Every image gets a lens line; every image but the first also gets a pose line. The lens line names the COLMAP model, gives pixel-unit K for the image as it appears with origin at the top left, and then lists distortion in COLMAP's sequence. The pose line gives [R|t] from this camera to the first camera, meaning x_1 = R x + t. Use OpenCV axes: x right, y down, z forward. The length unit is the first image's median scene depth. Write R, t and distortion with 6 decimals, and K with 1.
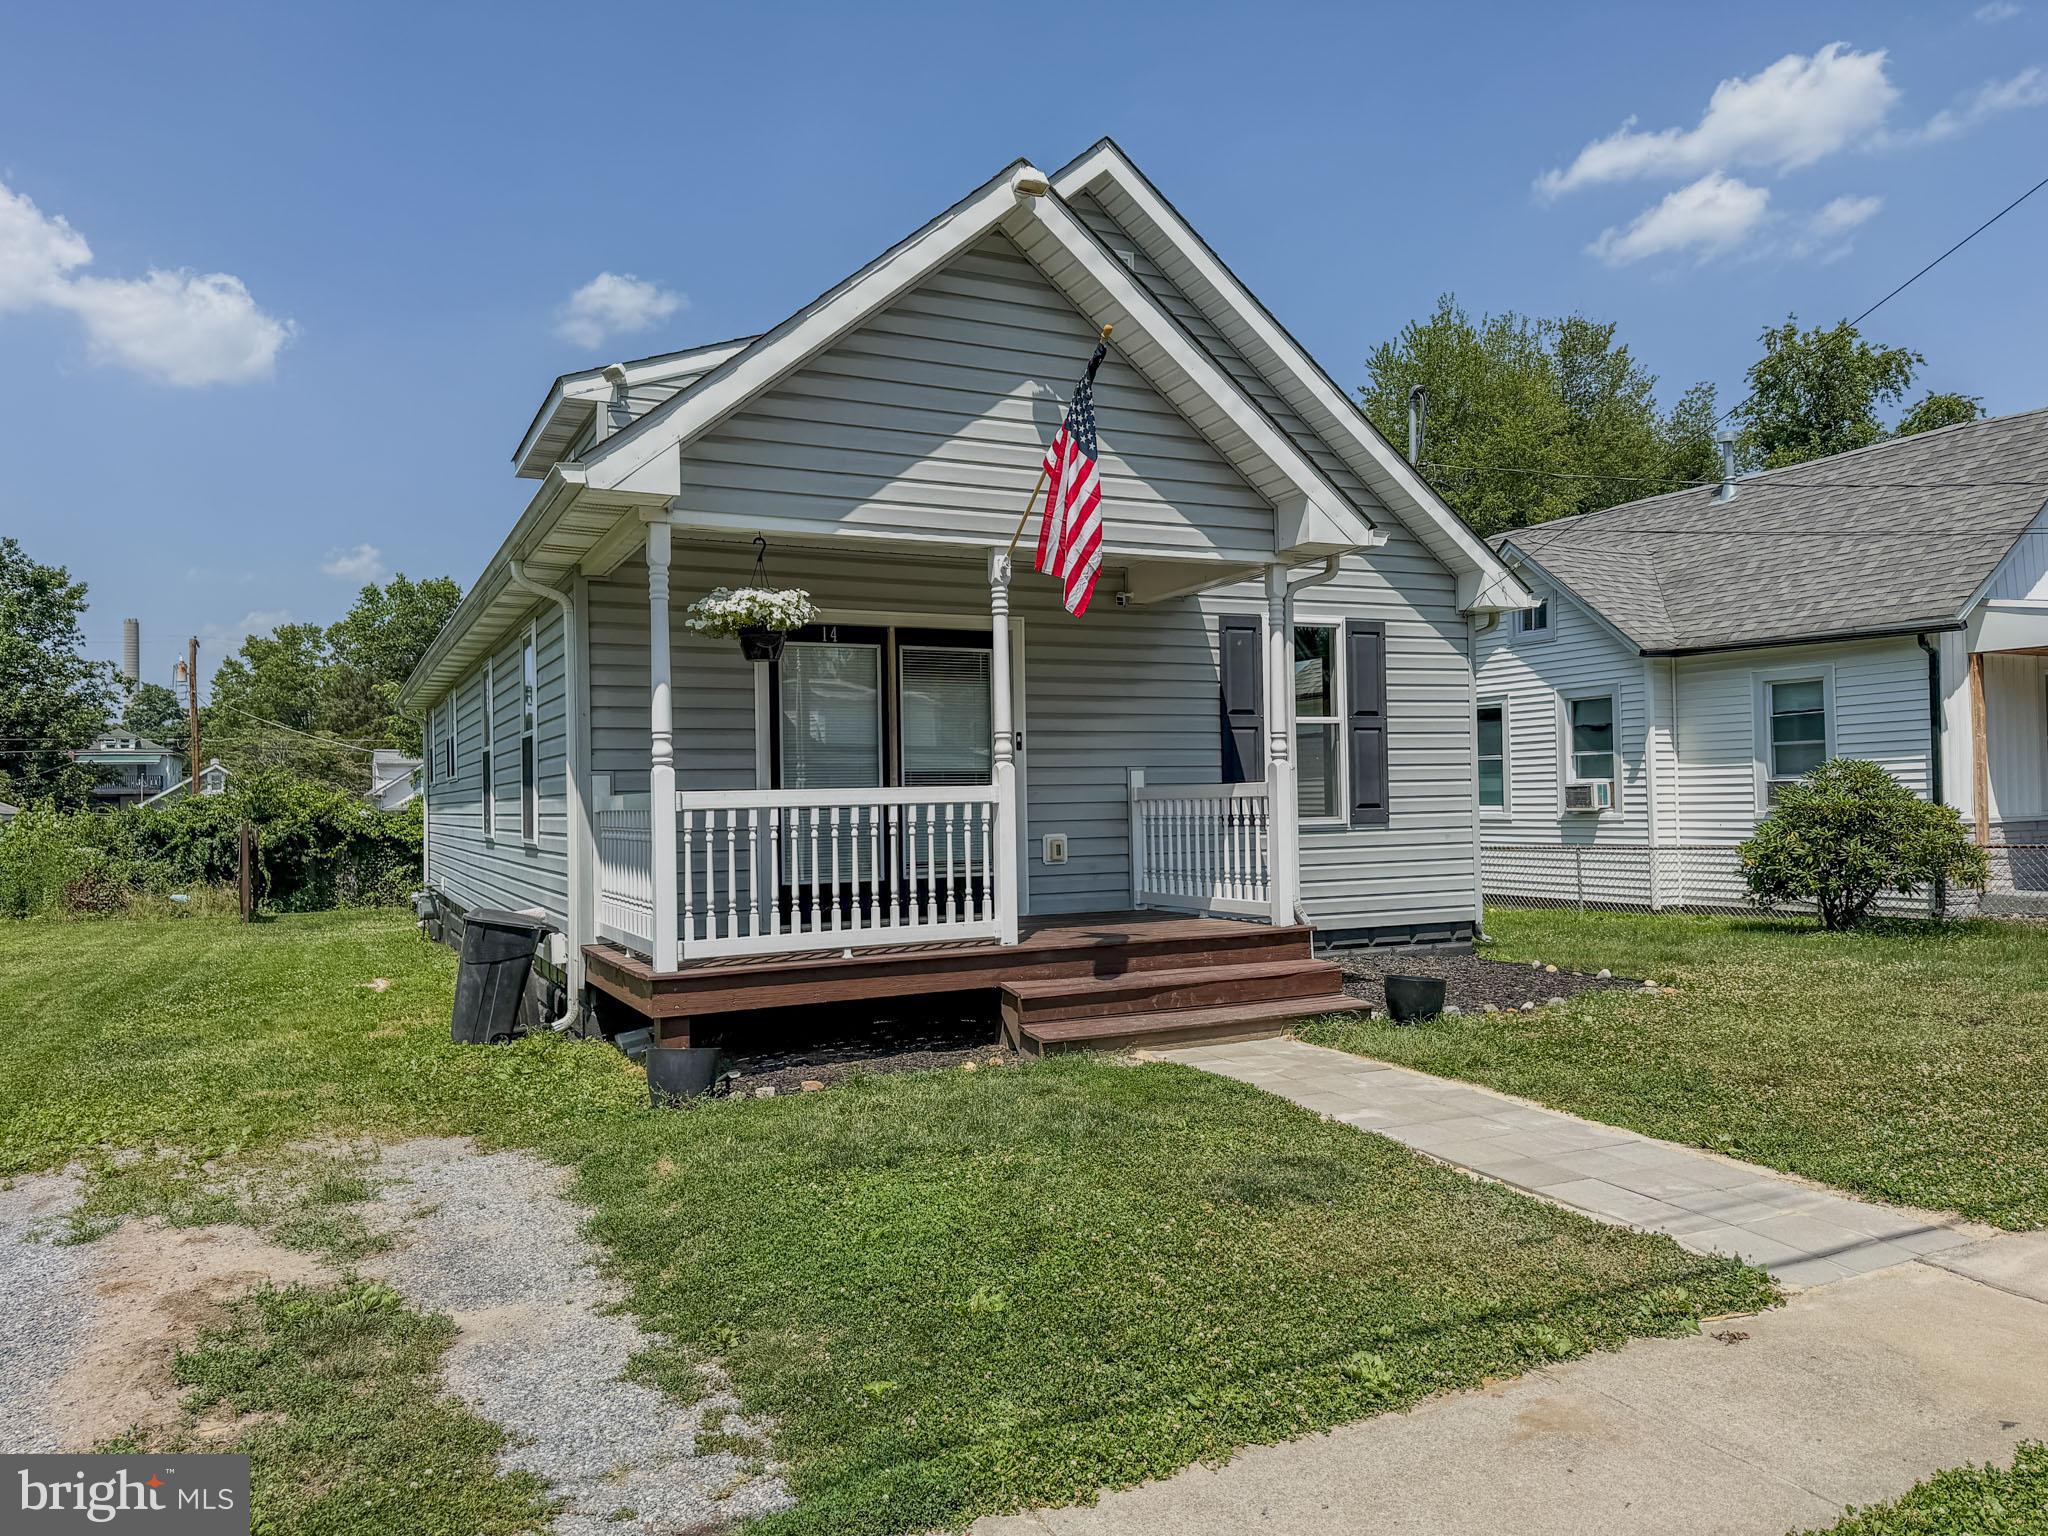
lens RADIAL K [[1424.2, 0, 1024.0], [0, 1424.2, 768.0], [0, 0, 1]] dist [0.152857, -0.248661]
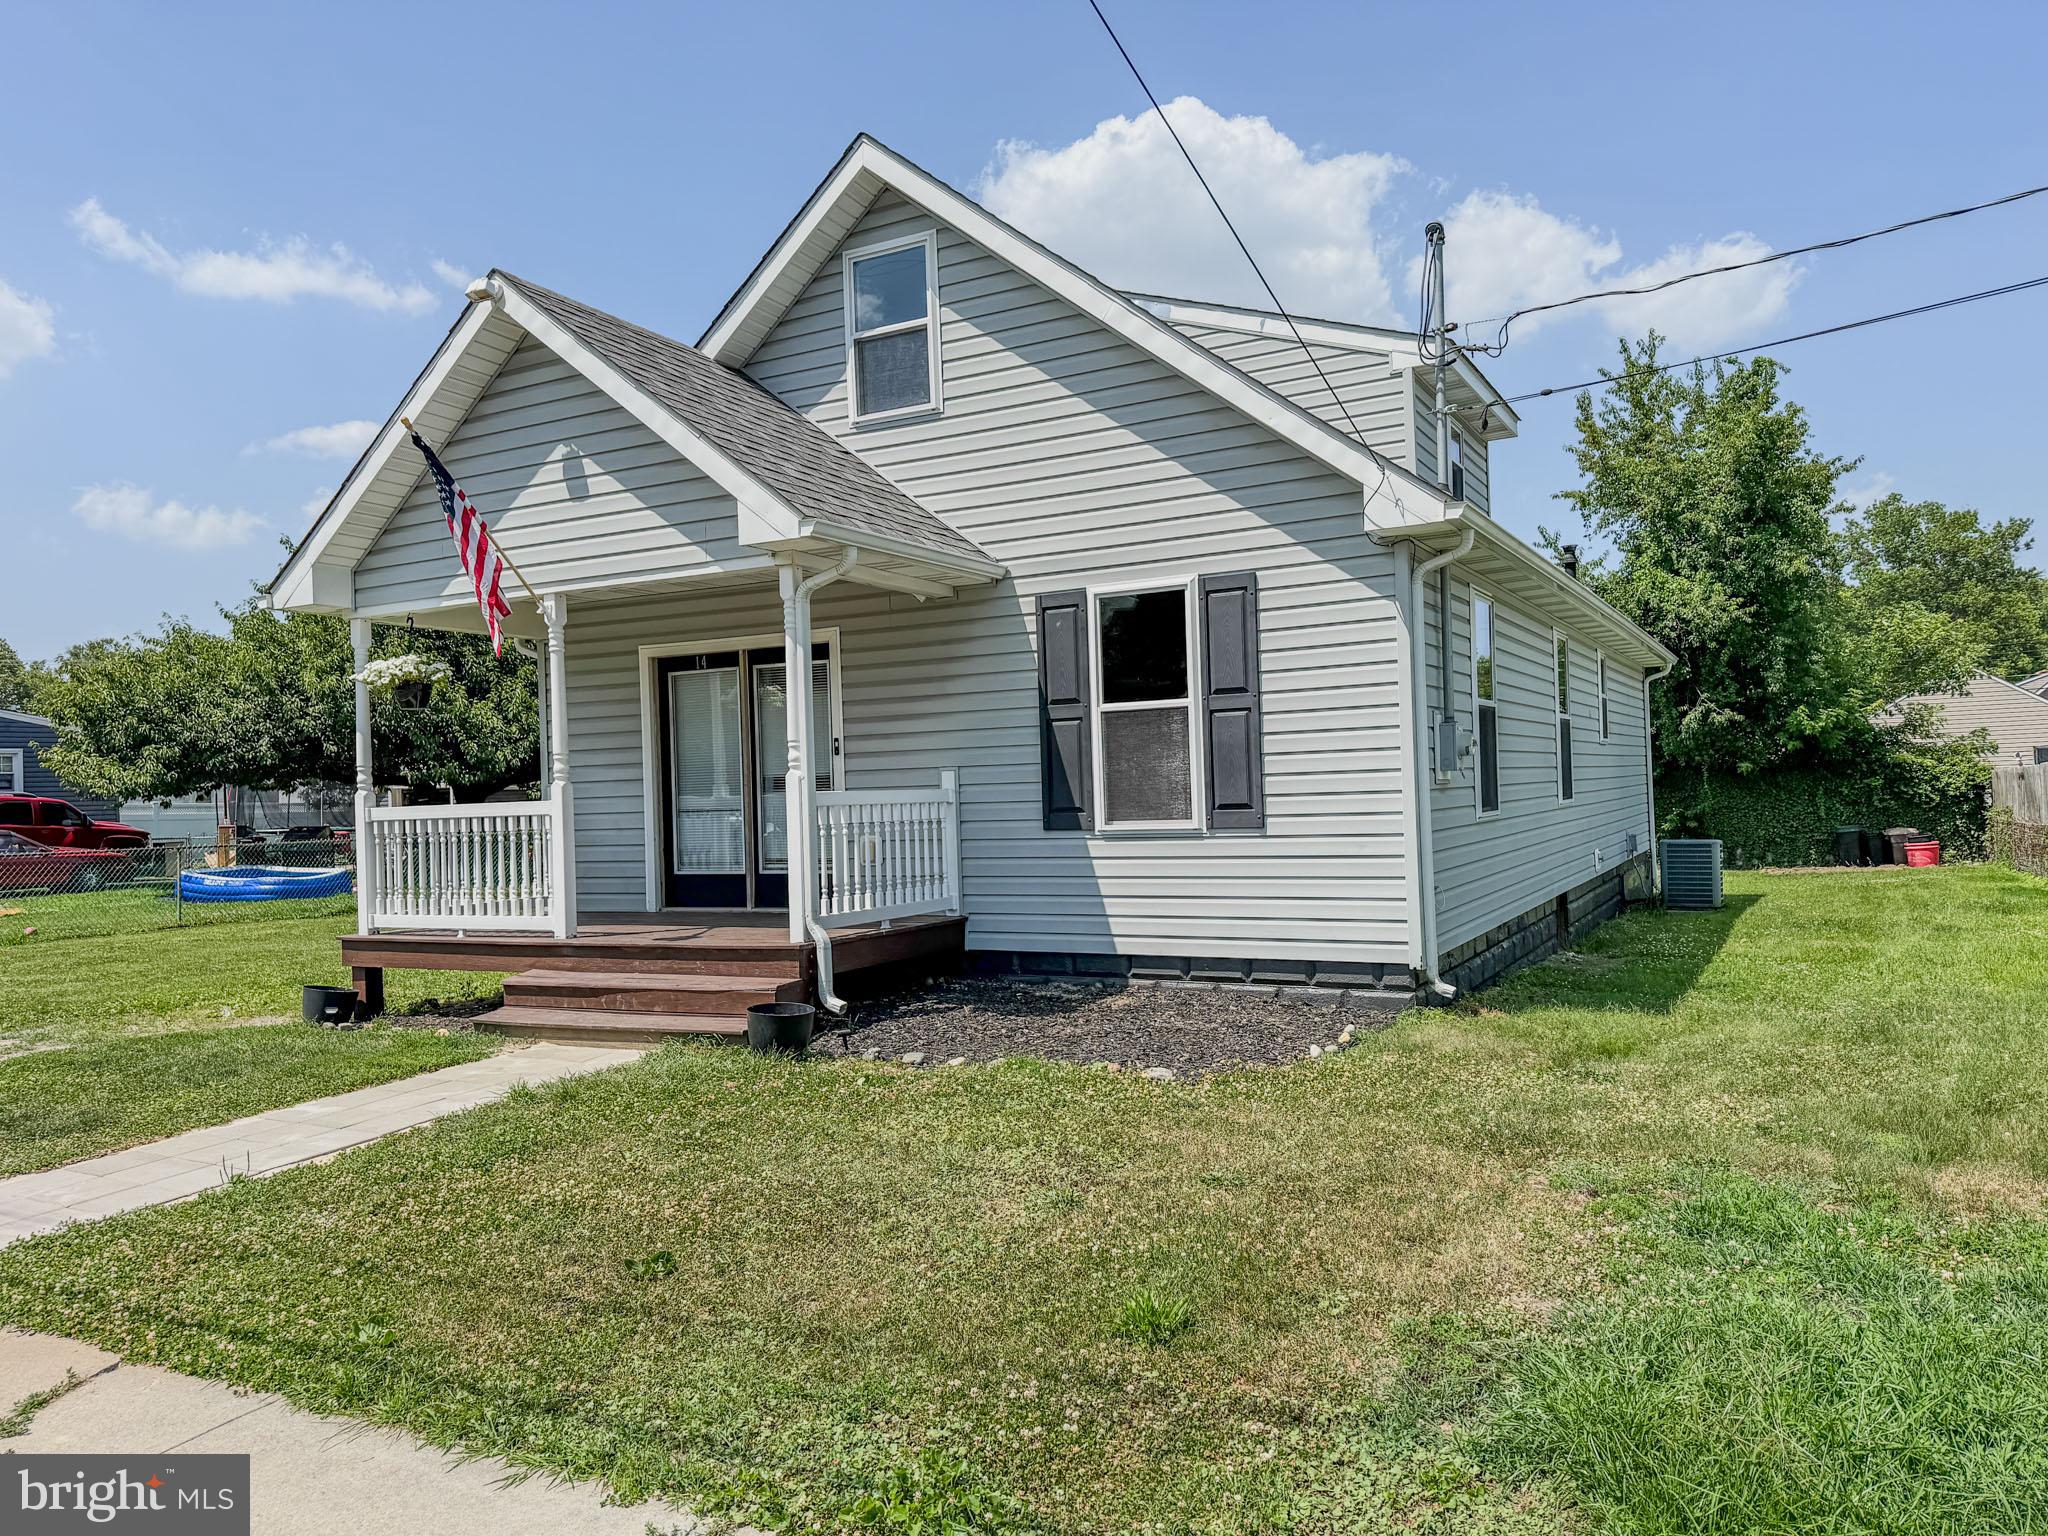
lens RADIAL K [[1424.2, 0, 1024.0], [0, 1424.2, 768.0], [0, 0, 1]] dist [0.152857, -0.248661]
pose [[0.582358, -0.011673, -0.812849, 0.918176], [0.039771, 0.999109, 0.014146, -0.012246], [0.811959, -0.040566, 0.582303, 0.496225]]
